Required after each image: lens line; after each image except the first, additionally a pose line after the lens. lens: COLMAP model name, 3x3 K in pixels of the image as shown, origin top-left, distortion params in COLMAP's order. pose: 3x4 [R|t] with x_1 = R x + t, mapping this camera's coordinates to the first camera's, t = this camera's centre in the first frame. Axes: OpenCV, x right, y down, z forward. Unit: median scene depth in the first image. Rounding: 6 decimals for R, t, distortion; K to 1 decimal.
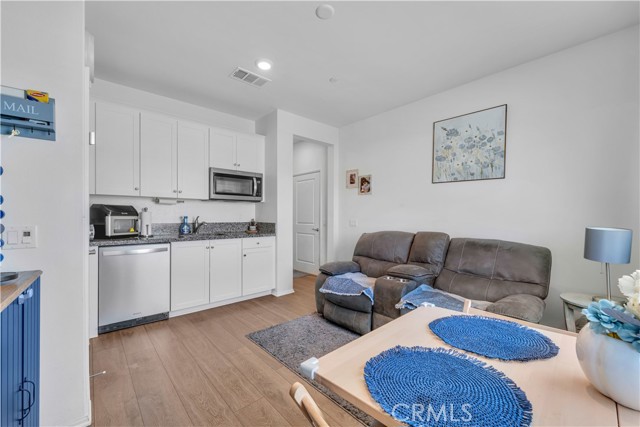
lens RADIAL K [[257.3, 0, 321.7], [0, 257.3, 212.8], [0, 0, 1]] dist [-0.000135, 0.000150]
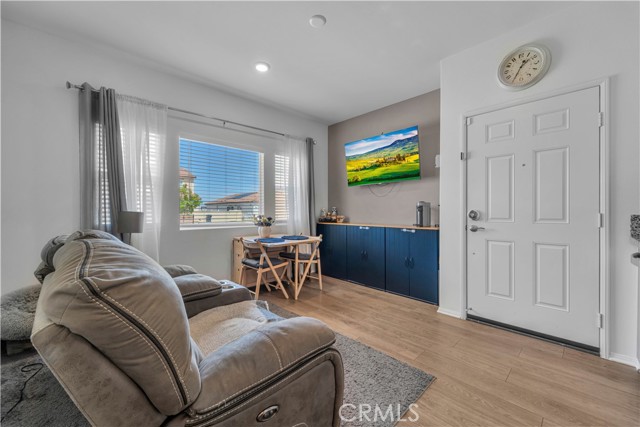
lens RADIAL K [[257.3, 0, 321.7], [0, 257.3, 212.8], [0, 0, 1]] dist [-0.000135, 0.000150]
pose [[-0.999423, 0.000971, -0.033966, 0.017906], [0.001159, 0.999984, -0.005519, 0.035654], [0.033960, -0.005556, -0.999408, 1.224246]]
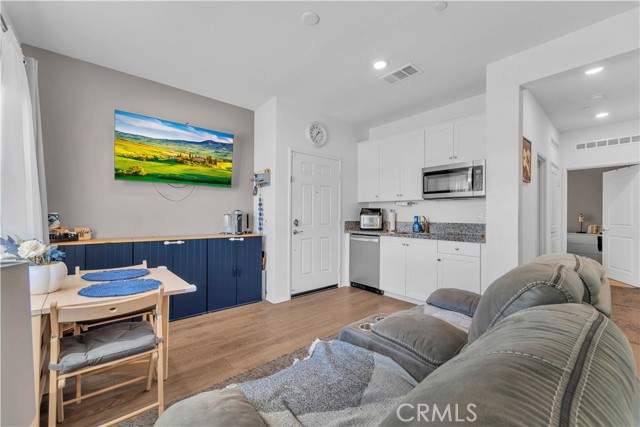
lens RADIAL K [[257.3, 0, 321.7], [0, 257.3, 212.8], [0, 0, 1]] dist [-0.000135, 0.000150]
pose [[-0.016009, -0.009194, -0.999830, 0.603590], [0.002692, 0.999954, -0.009238, 0.009513], [0.999868, -0.002839, -0.015983, 0.617496]]
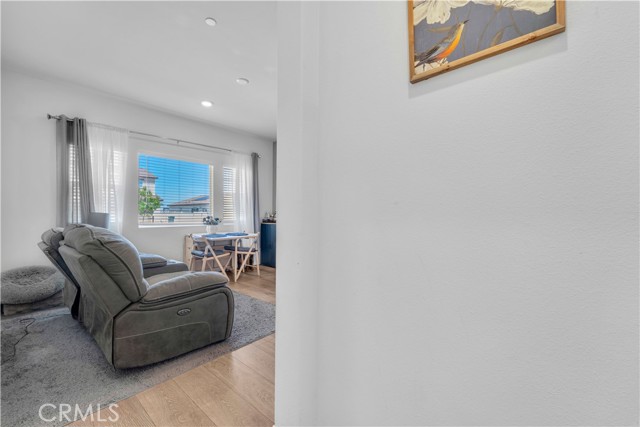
lens RADIAL K [[257.3, 0, 321.7], [0, 257.3, 212.8], [0, 0, 1]] dist [-0.000135, 0.000150]
pose [[-0.989290, -0.004563, -0.145890, -0.142448], [-0.002385, 0.999883, -0.015102, 0.040406], [0.145942, -0.014592, -0.989186, 1.535657]]
